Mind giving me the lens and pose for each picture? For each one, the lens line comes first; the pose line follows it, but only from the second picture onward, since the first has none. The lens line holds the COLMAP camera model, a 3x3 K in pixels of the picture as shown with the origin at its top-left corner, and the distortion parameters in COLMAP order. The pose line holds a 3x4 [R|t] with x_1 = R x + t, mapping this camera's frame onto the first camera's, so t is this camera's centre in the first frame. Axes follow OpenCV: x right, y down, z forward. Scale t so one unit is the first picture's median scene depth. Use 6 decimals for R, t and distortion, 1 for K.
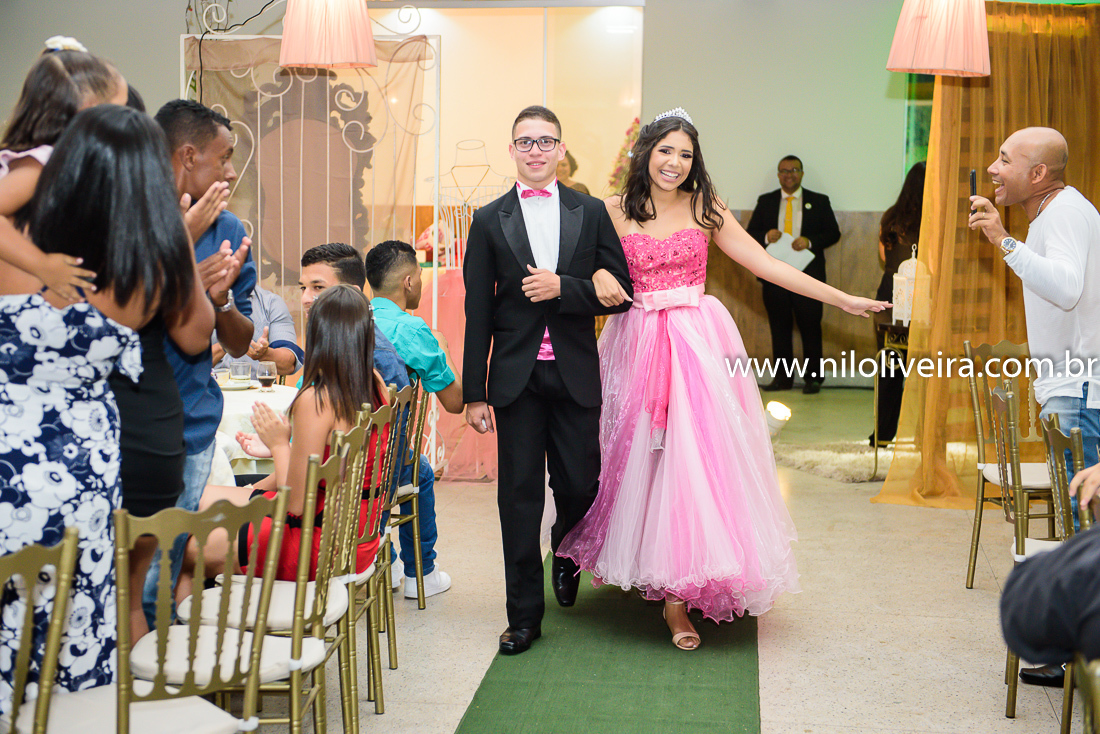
lens RADIAL K [[1910.4, 0, 550.0], [0, 1910.4, 367.0], [0, 0, 1]] dist [0.185368, -0.160440]
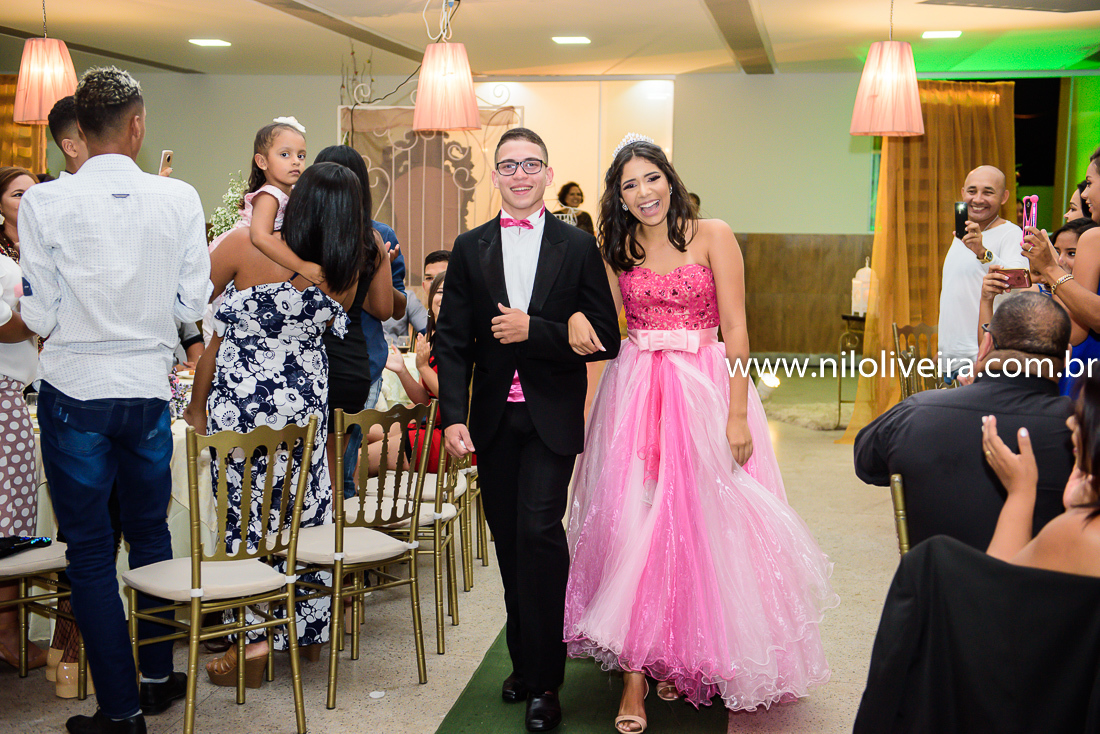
lens RADIAL K [[1595.6, 0, 550.0], [0, 1595.6, 367.0], [0, 0, 1]] dist [0.160590, 0.036957]
pose [[0.999421, 0.003929, -0.033809, 0.003448], [-0.003874, 0.999991, 0.001696, 0.026544], [0.033816, -0.001564, 0.999427, -0.298075]]
